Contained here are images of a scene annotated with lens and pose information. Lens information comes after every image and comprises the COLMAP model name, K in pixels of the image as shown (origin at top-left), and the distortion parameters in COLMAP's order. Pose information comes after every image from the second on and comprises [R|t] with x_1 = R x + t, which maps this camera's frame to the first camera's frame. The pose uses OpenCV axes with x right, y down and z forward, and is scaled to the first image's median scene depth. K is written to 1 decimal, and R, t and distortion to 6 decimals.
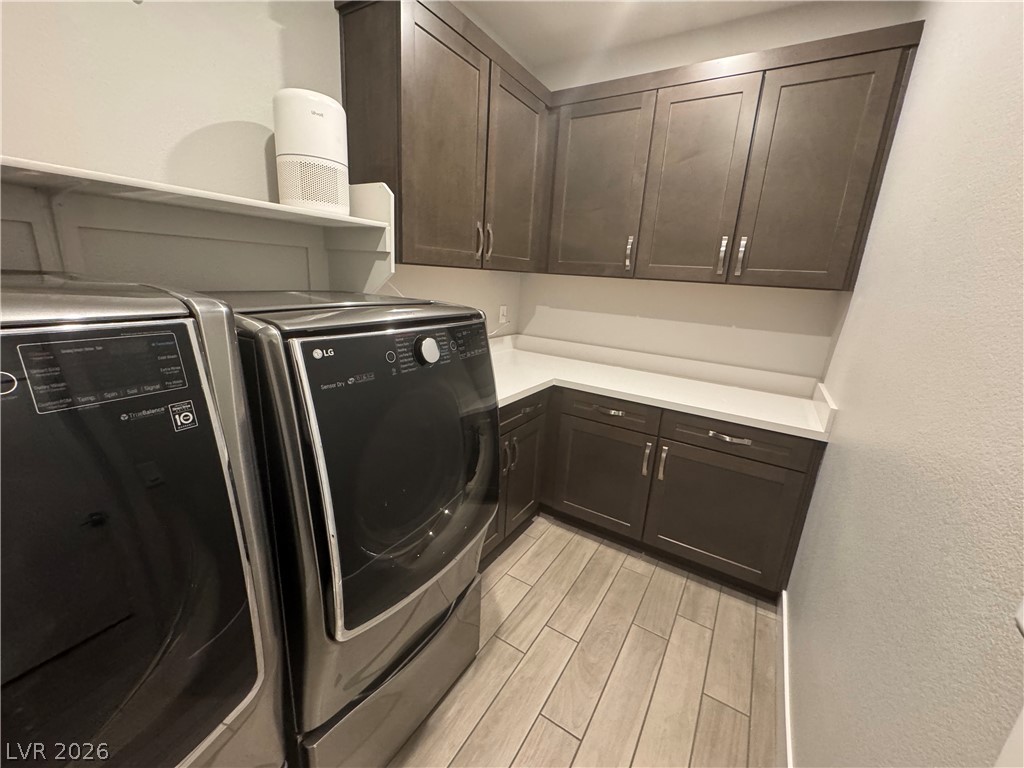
lens RADIAL K [[407.0, 0, 512.7], [0, 407.0, 385.4], [0, 0, 1]] dist [-0.002610, 0.000176]
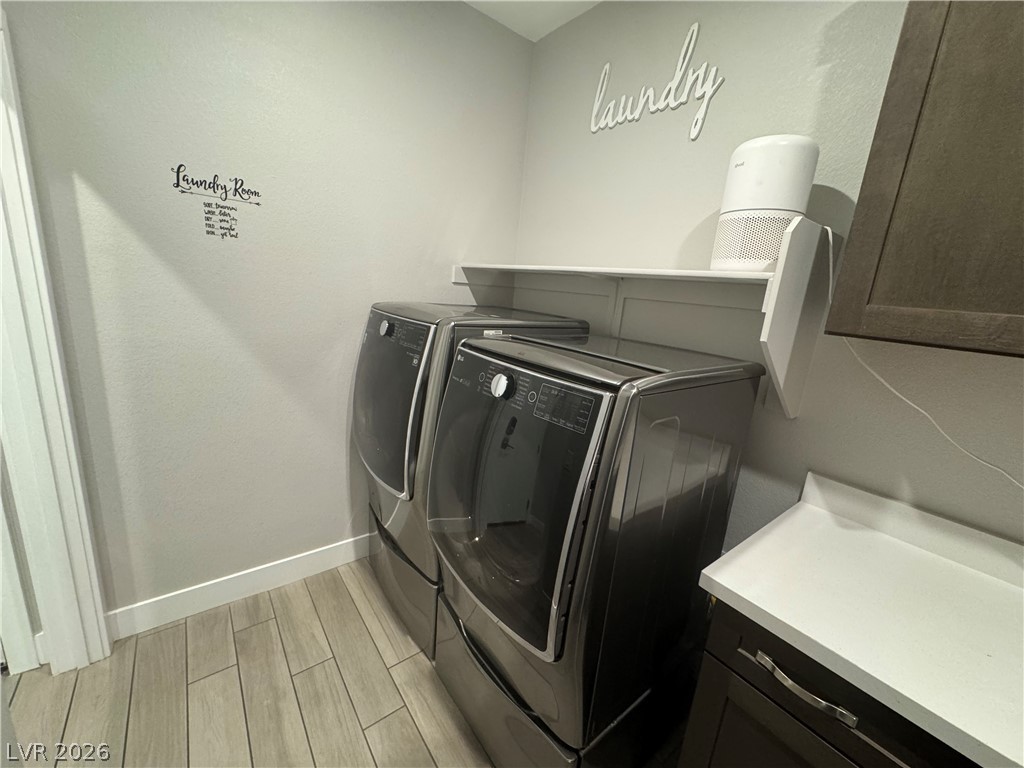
lens RADIAL K [[407.0, 0, 511.0], [0, 407.0, 386.1], [0, 0, 1]] dist [-0.002610, 0.000176]
pose [[-0.340370, 0.134145, -0.930674, 0.853826], [-0.350634, 0.900274, 0.257999, -0.404773], [0.872470, 0.414141, -0.259390, 1.427896]]
